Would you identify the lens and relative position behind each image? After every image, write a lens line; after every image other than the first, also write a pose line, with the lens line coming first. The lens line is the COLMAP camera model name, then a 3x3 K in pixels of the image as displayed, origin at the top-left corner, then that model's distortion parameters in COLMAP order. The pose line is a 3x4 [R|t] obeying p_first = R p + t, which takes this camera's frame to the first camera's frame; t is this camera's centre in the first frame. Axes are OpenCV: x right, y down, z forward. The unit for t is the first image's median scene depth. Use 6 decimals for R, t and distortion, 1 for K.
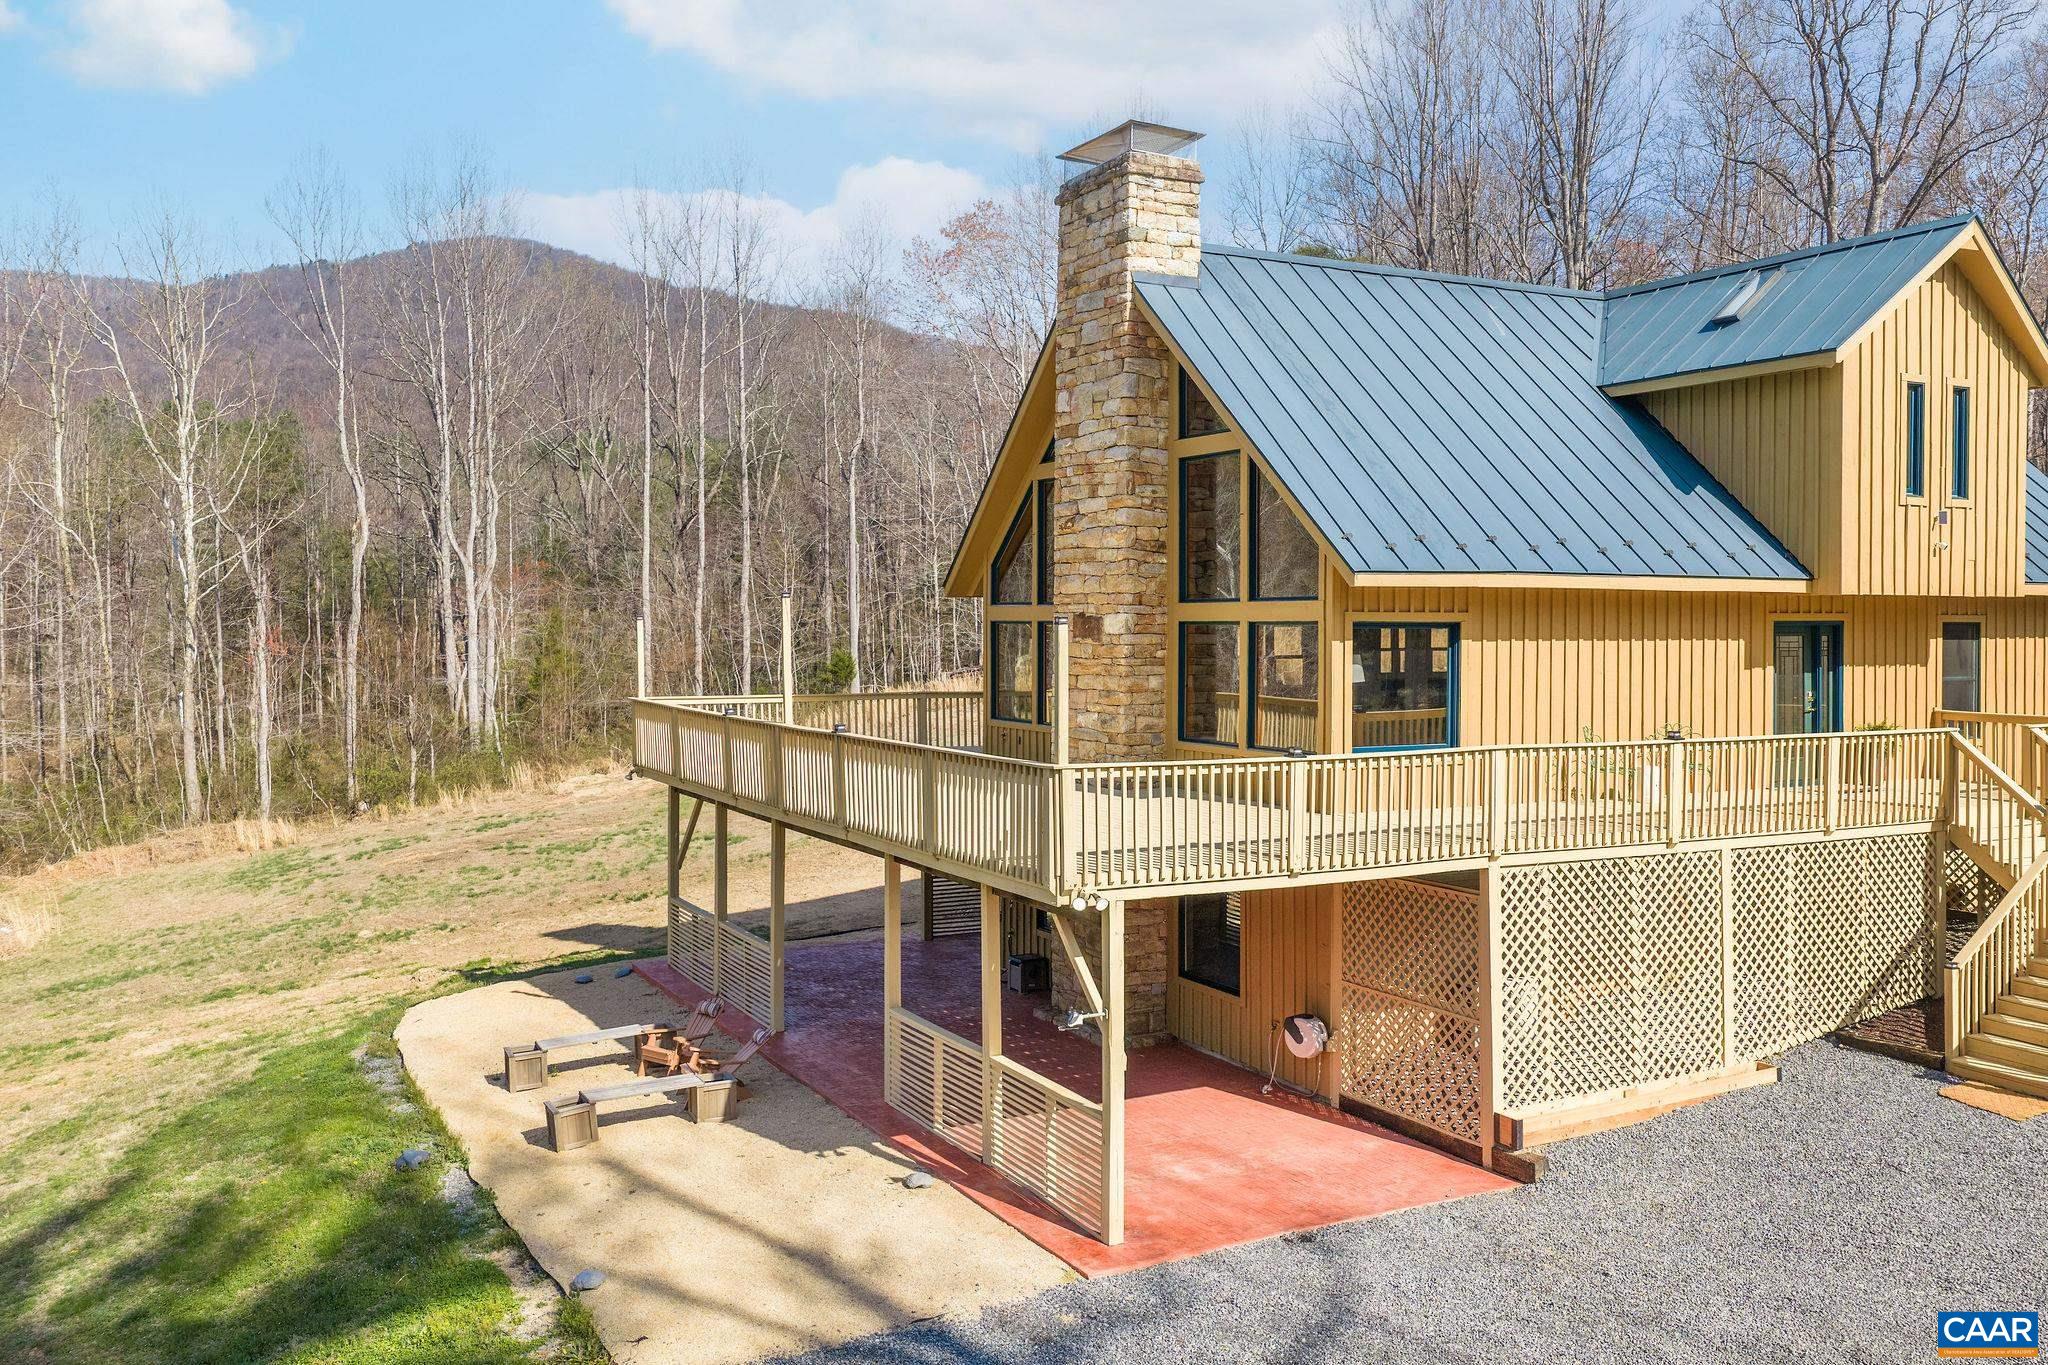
lens RADIAL K [[1709.5, 0, 1024.5], [0, 1709.5, 609.1], [0, 0, 1]] dist [0.036276, -0.065680]
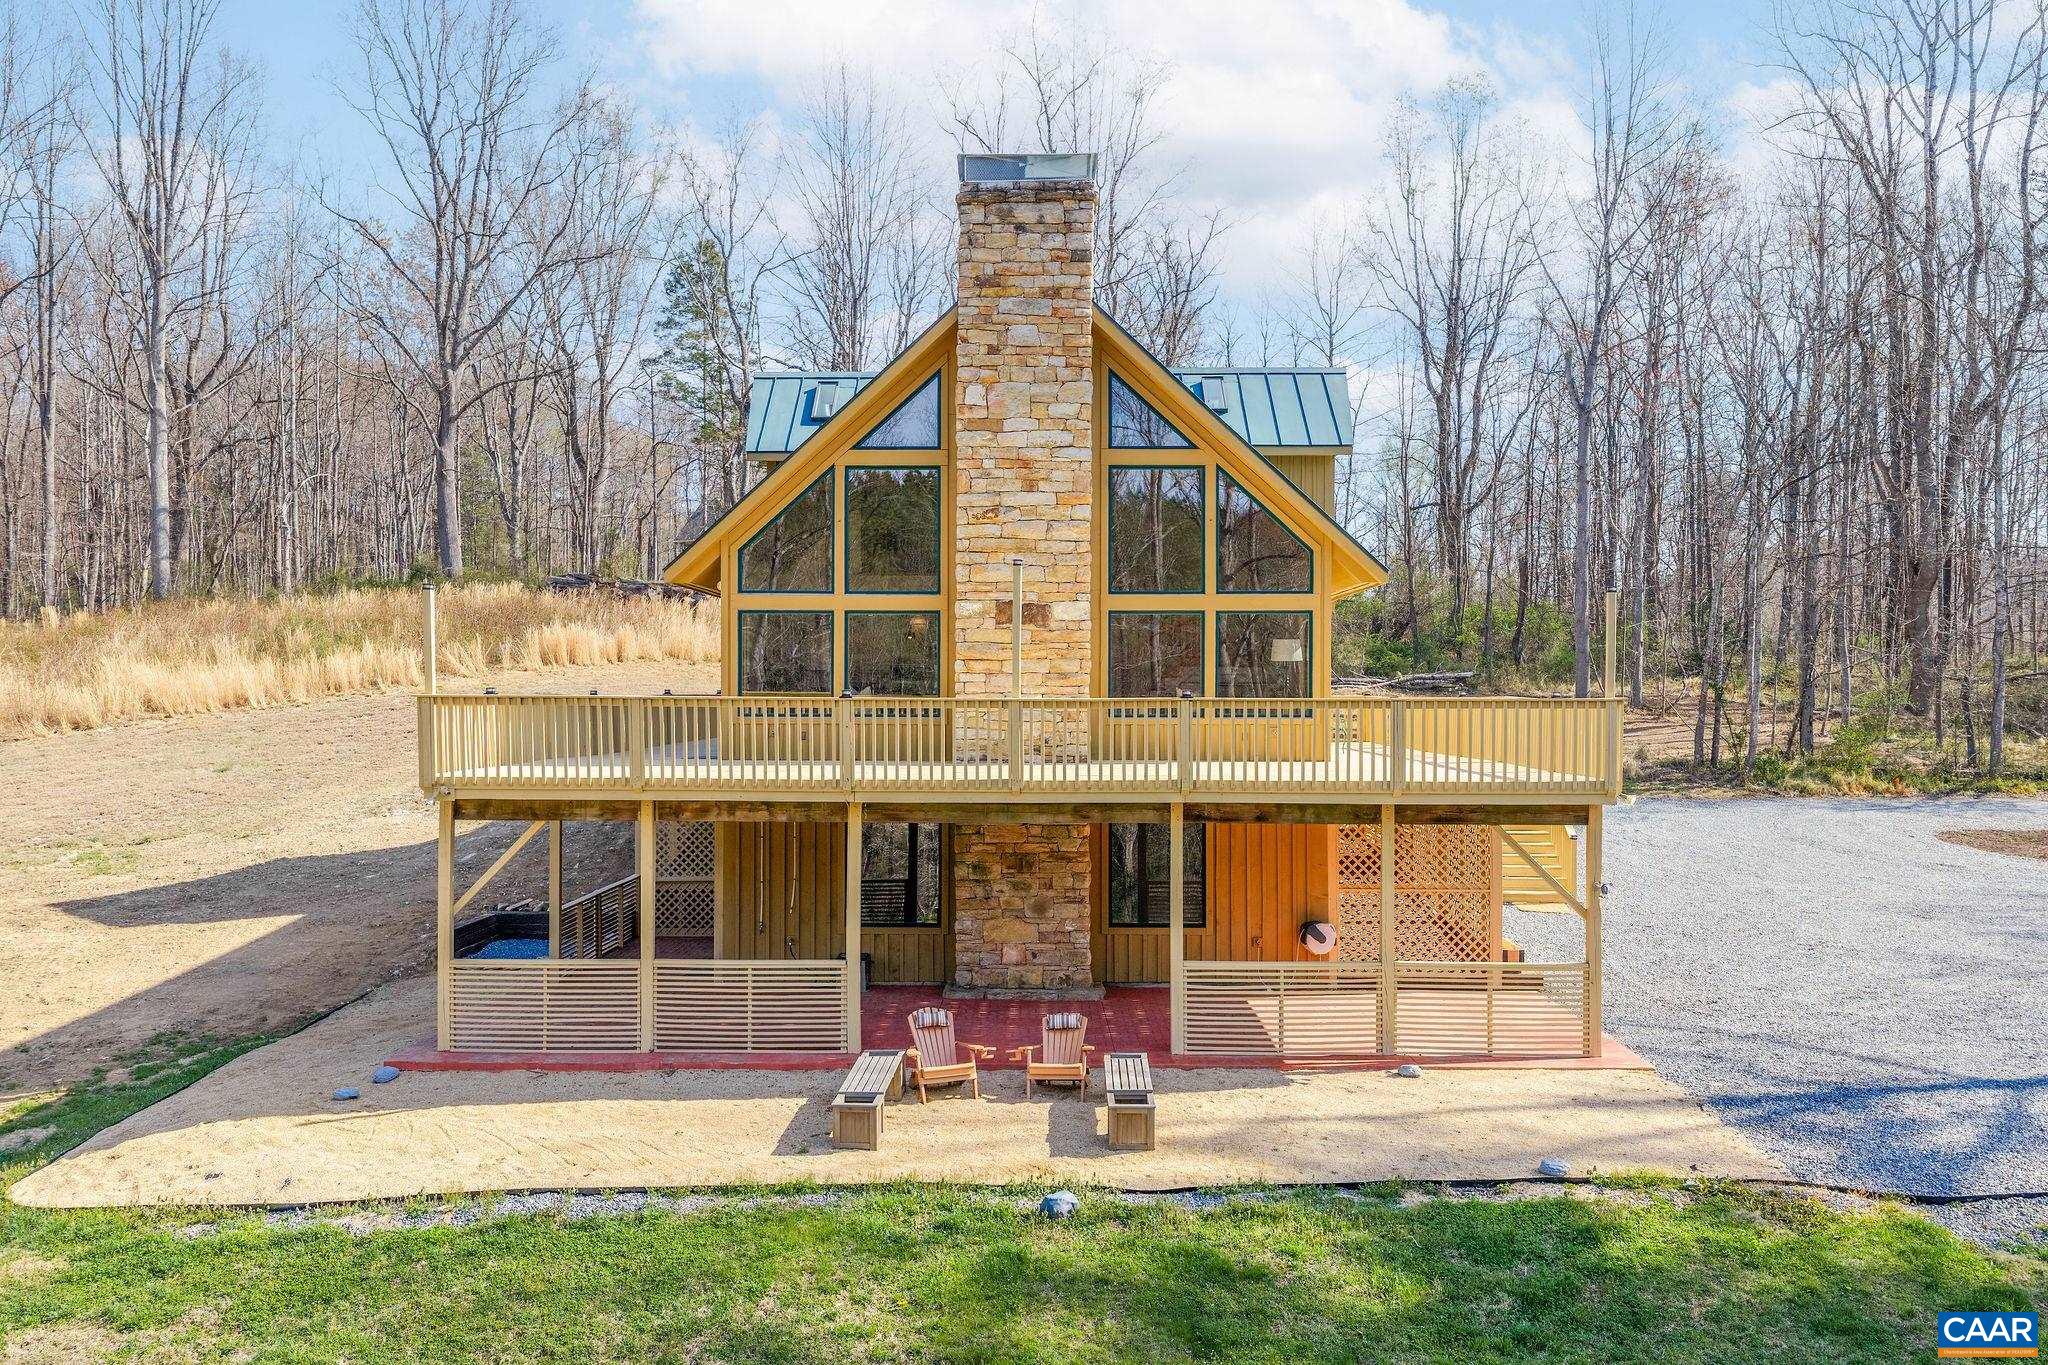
lens RADIAL K [[1634.1, 0, 1022.0], [0, 1634.1, 700.2], [0, 0, 1]] dist [0.018183, -0.050367]
pose [[0.477794, 0.007874, 0.878437, -0.863102], [-0.006562, 0.999964, -0.005395, 0.070480], [-0.878447, -0.003187, 0.477828, 0.527301]]
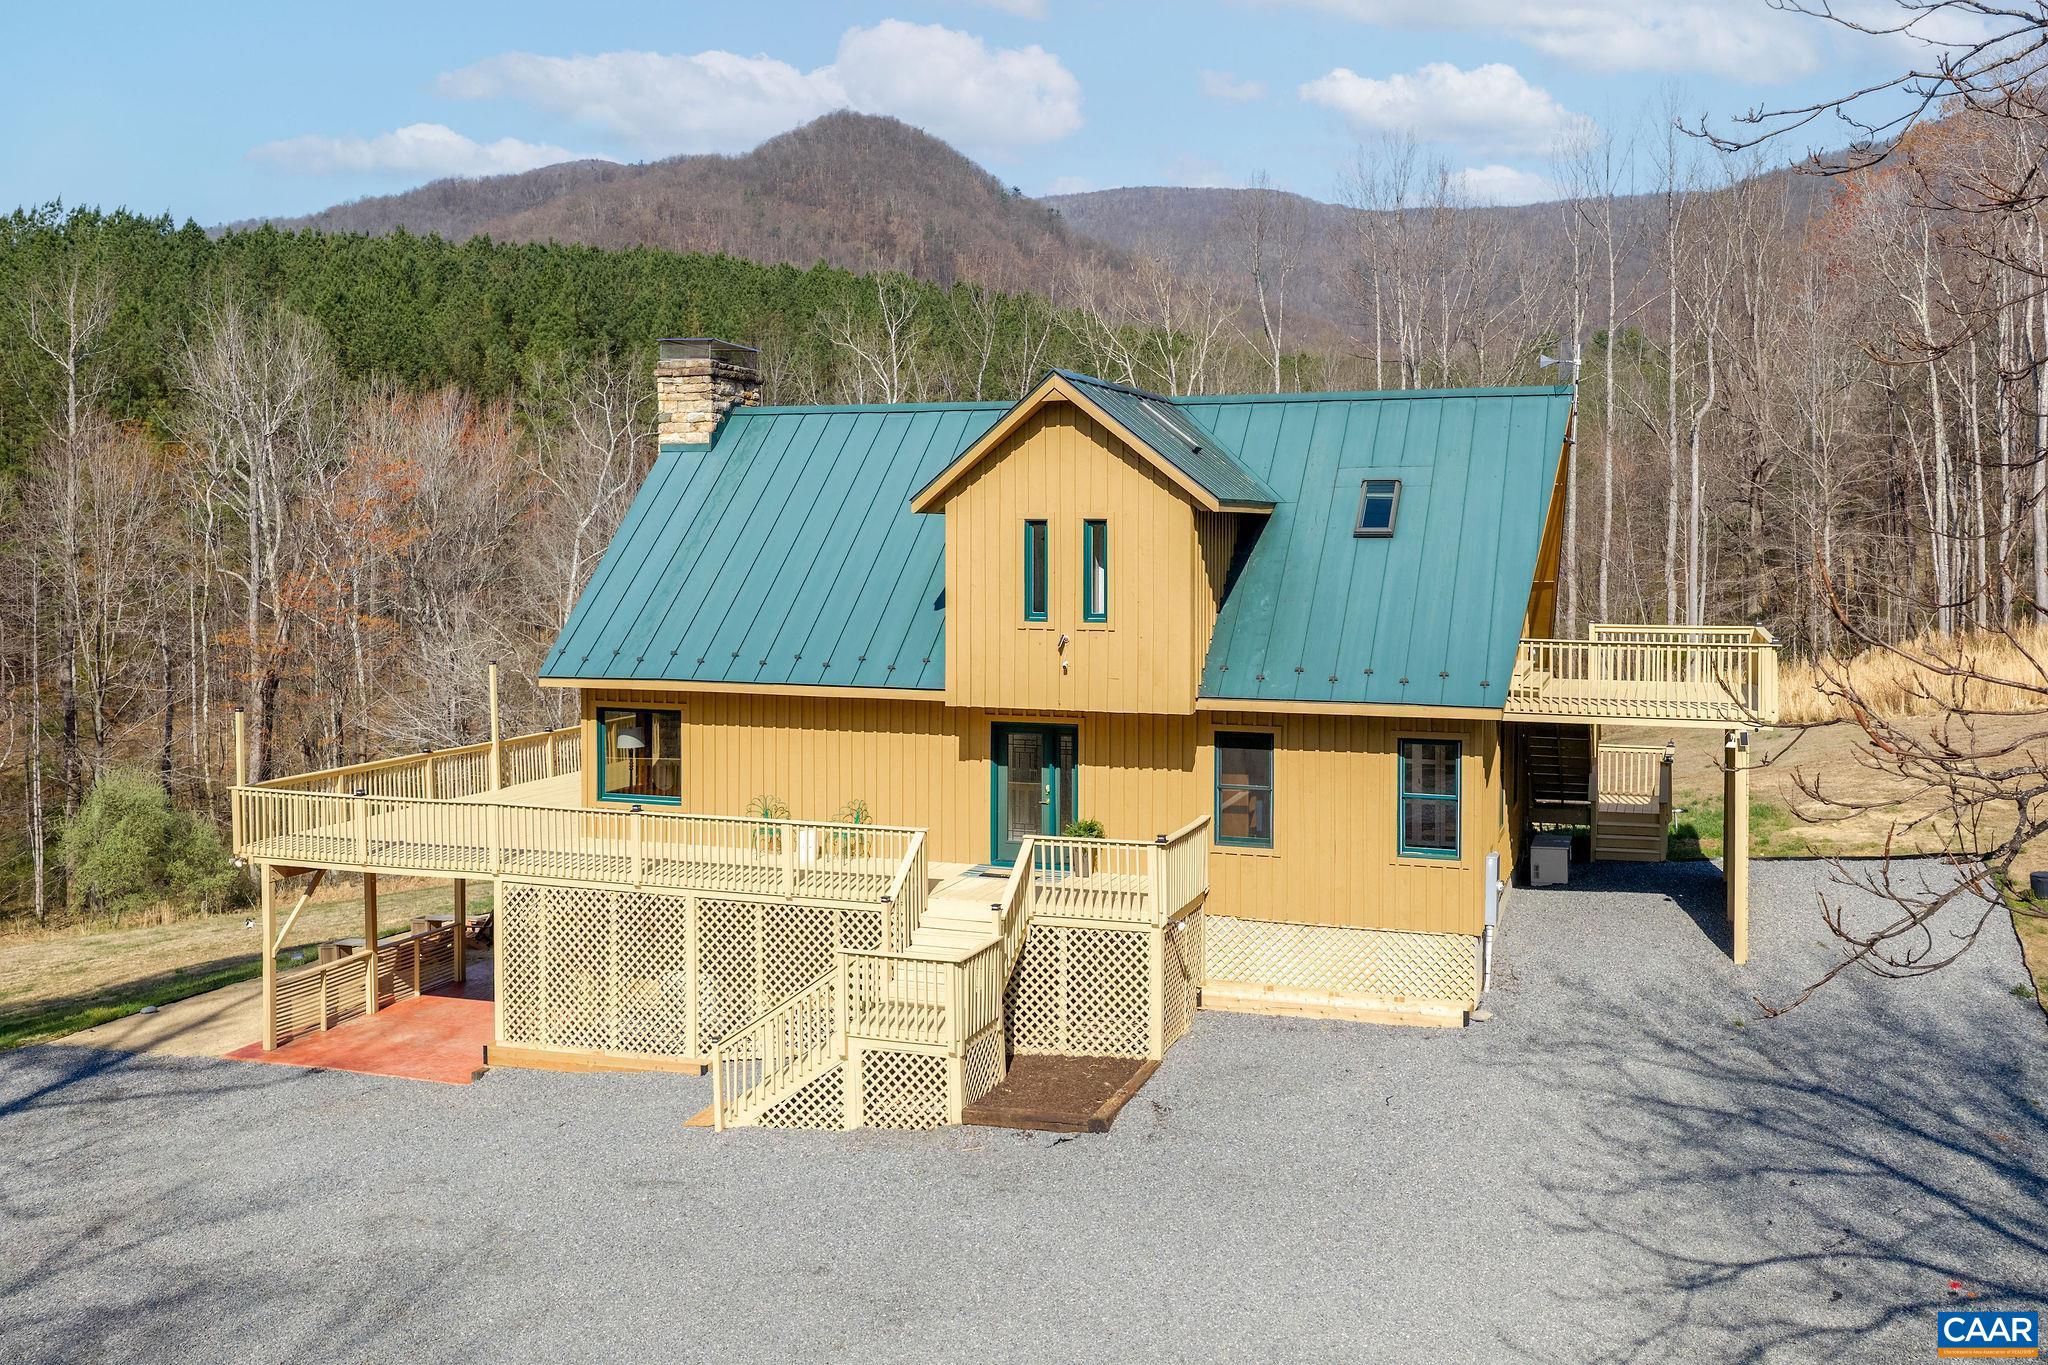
lens RADIAL K [[1759.9, 0, 990.5], [0, 1759.9, 589.0], [0, 0, 1]] dist [0.036587, -0.064628]
pose [[0.676523, 0.019629, -0.736160, 1.325528], [0.004803, 0.999506, 0.031065, -0.120620], [0.736406, -0.024552, 0.676095, 0.203772]]
